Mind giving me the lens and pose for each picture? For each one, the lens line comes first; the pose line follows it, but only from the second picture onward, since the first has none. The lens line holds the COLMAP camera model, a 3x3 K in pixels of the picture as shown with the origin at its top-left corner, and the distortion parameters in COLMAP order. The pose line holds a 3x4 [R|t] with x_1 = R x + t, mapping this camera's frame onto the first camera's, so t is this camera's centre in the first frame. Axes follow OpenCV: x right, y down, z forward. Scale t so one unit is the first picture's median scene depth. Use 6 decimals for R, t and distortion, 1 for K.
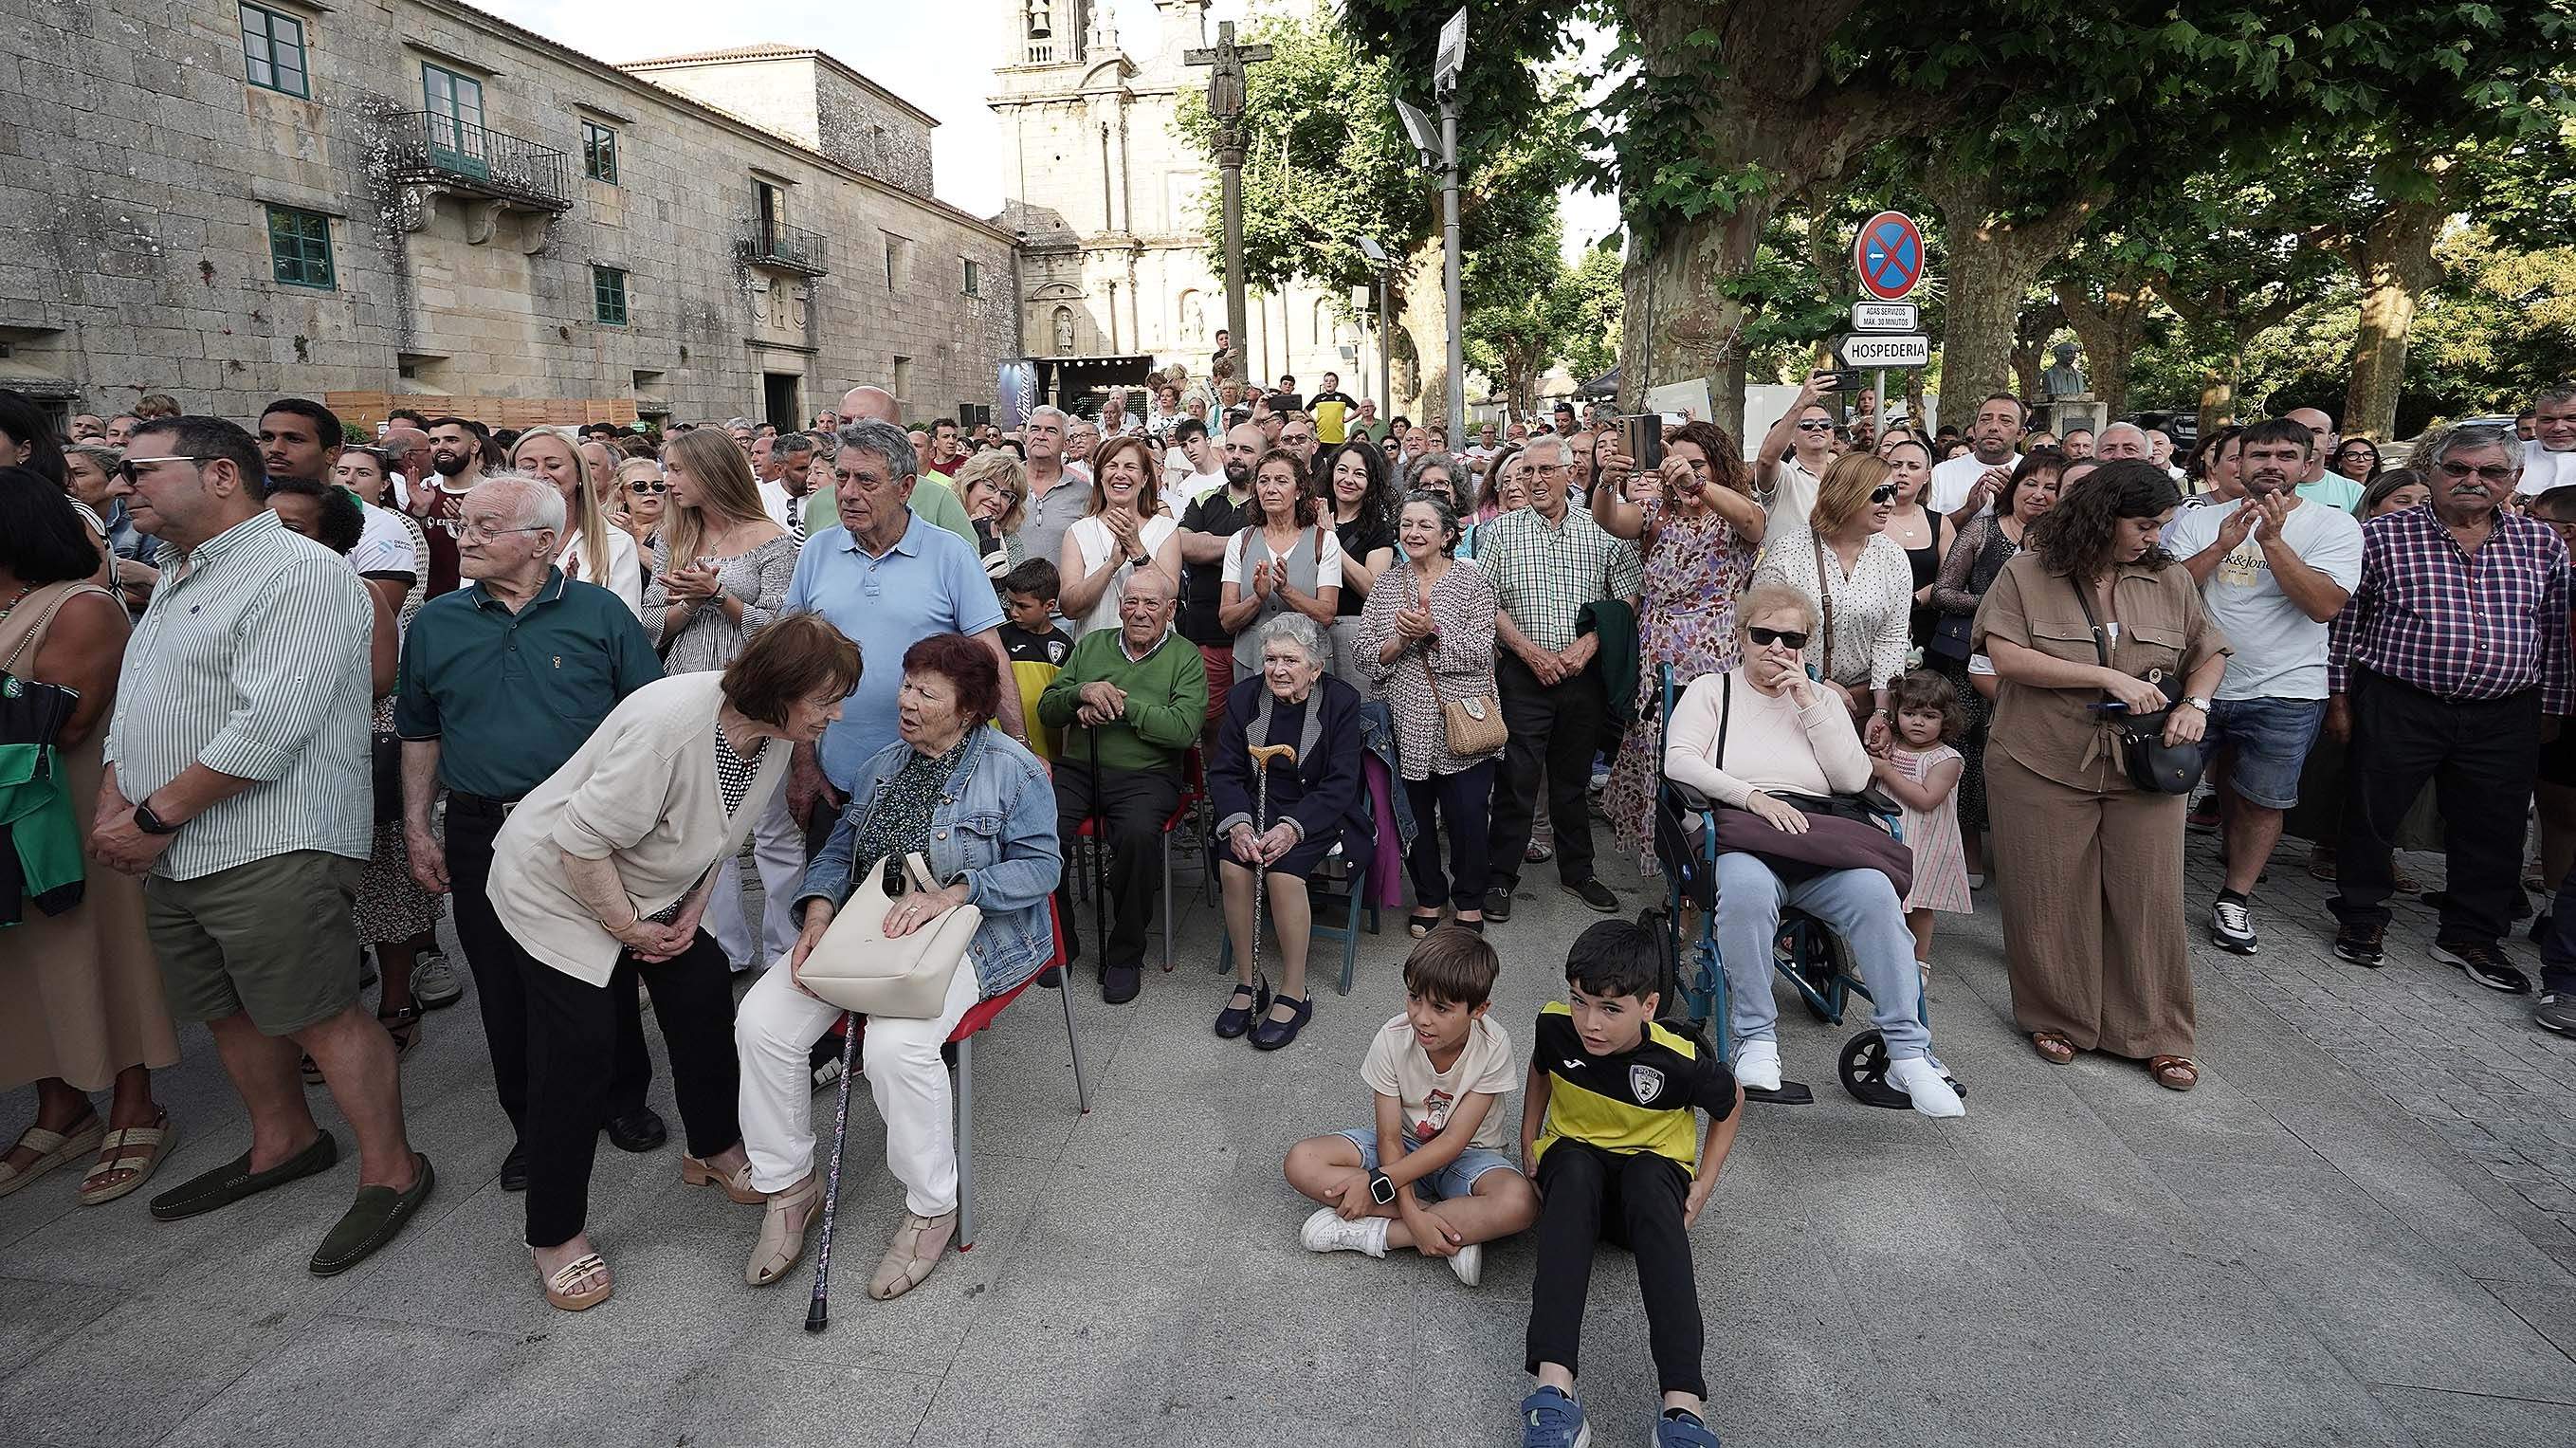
lens RADIAL K [[1138.0, 0, 1280.2], [0, 1138.0, 581.5], [0, 0, 1]] dist [-0.011059, 0.007415]
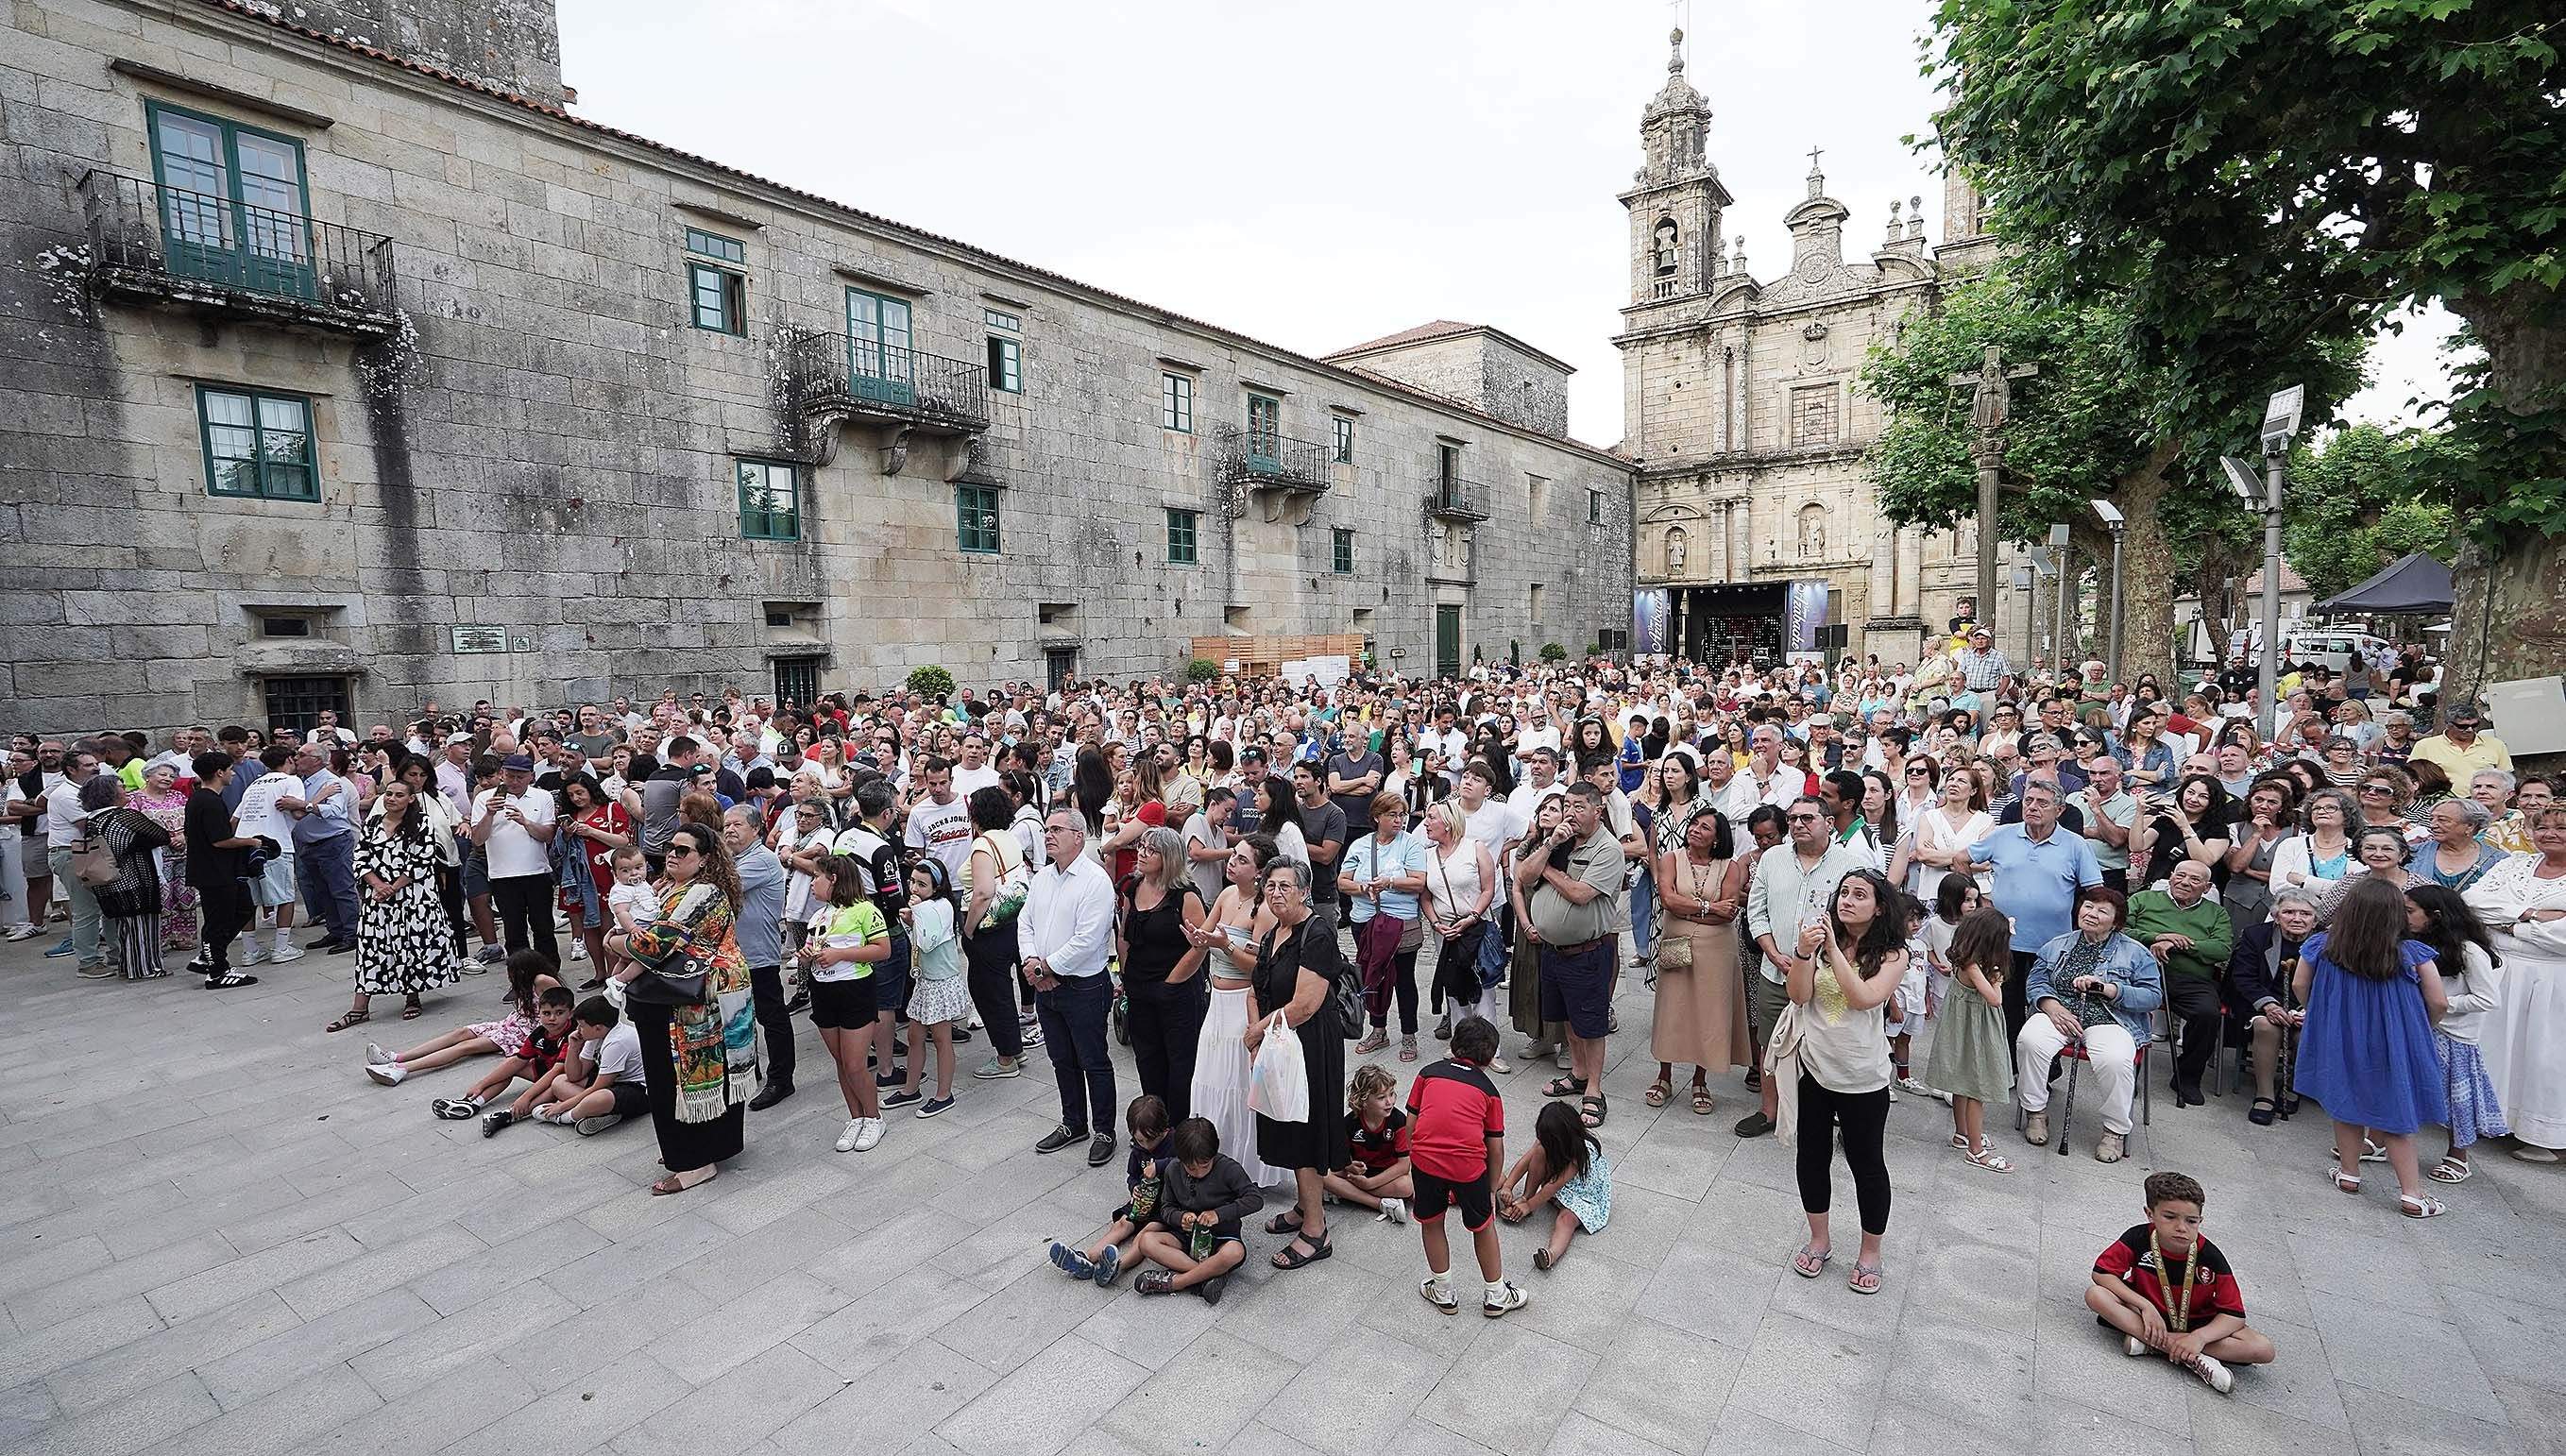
lens RADIAL K [[1133.8, 0, 1284.3], [0, 1133.8, 755.2], [0, 0, 1]] dist [-0.015802, 0.008663]
pose [[0.891140, 0.042964, -0.451689, -0.065625], [-0.052861, 0.998559, -0.009307, -0.009213], [0.450638, 0.032170, 0.892127, -0.149494]]
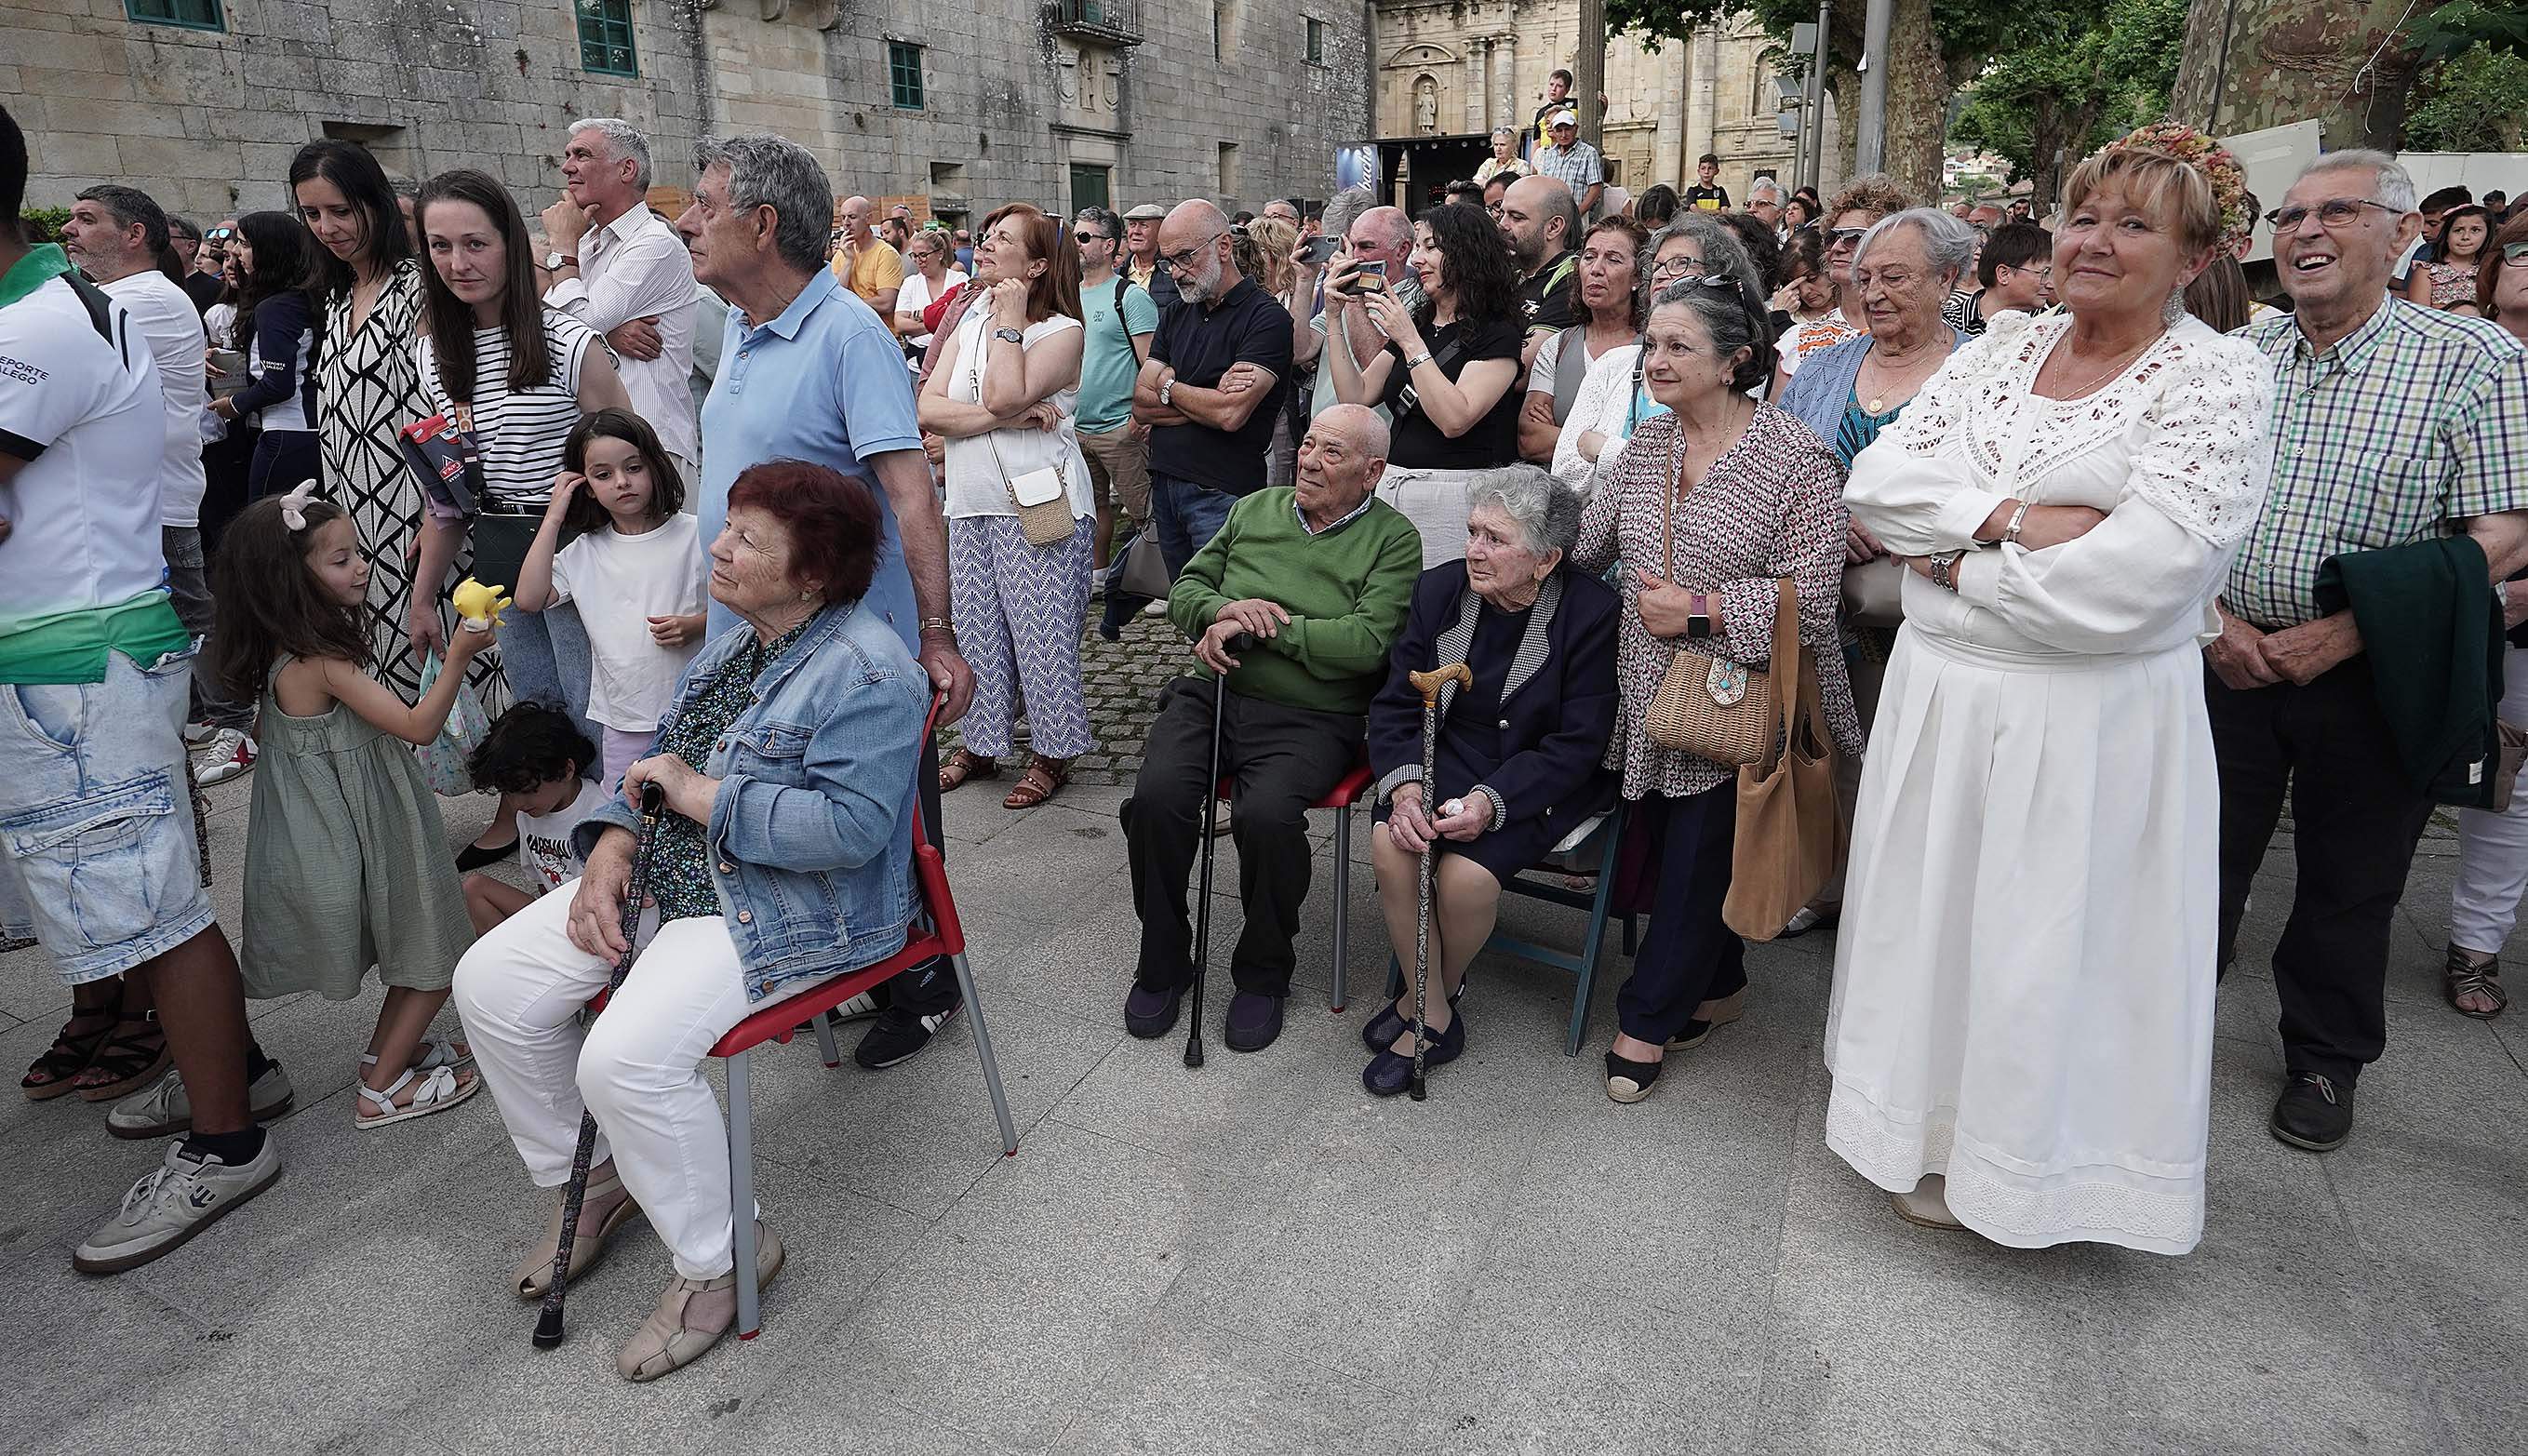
lens RADIAL K [[1357.3, 0, 1263.6], [0, 1357.3, 604.4], [0, 0, 1]] dist [-0.008478, 0.006996]
pose [[0.952763, 0.077743, -0.293595, 0.019099], [-0.038243, 0.989699, 0.137964, 0.000809], [0.301297, -0.120219, 0.945922, 0.029516]]
